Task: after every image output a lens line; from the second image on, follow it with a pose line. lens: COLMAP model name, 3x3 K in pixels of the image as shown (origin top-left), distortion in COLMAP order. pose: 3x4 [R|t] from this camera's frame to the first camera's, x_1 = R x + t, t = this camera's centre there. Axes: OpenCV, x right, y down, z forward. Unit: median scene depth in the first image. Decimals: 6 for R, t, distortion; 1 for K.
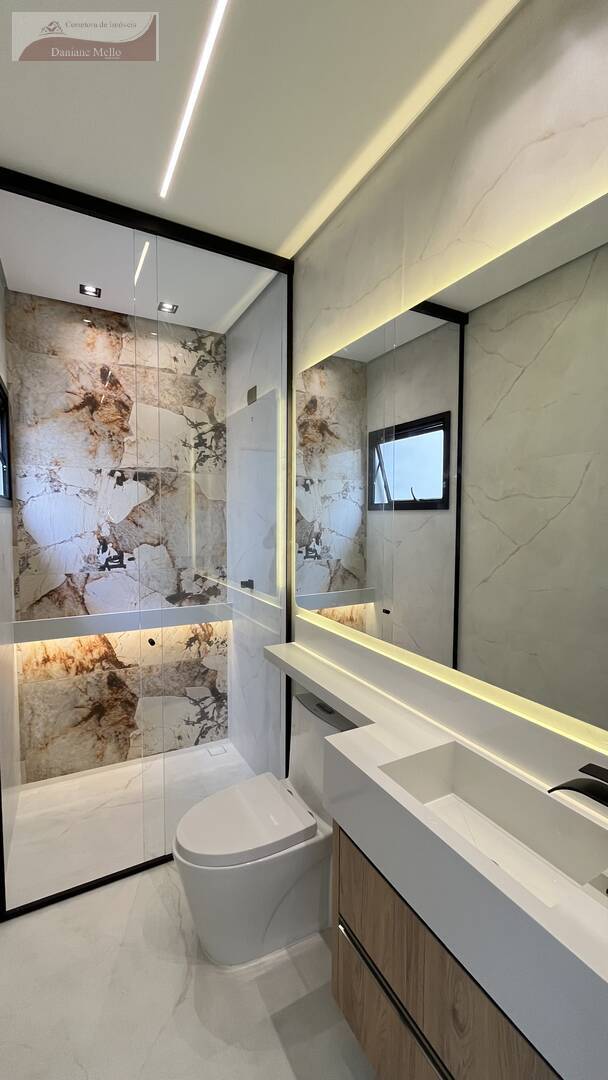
lens RADIAL K [[439.6, 0, 303.8], [0, 439.6, 541.8], [0, 0, 1]] dist [-0.000486, -0.000491]
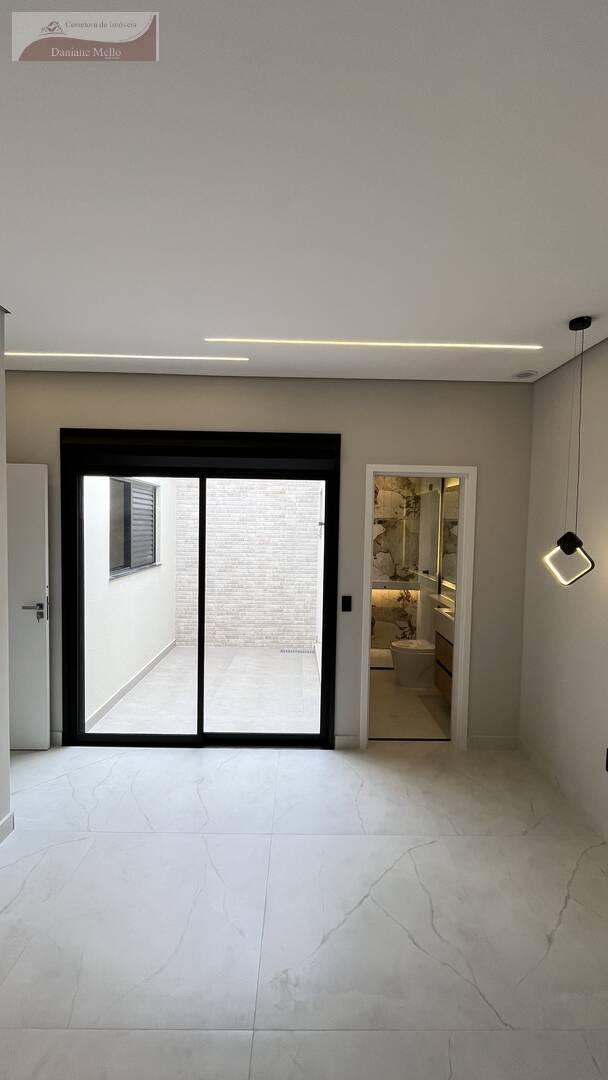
lens RADIAL K [[439.6, 0, 303.5], [0, 439.6, 544.4], [0, 0, 1]] dist [-0.000486, -0.000491]
pose [[0.883130, 0.031922, -0.468042, 0.319460], [-0.044693, 0.998869, -0.016201, 0.018878], [0.466995, 0.035226, 0.883558, -1.106929]]
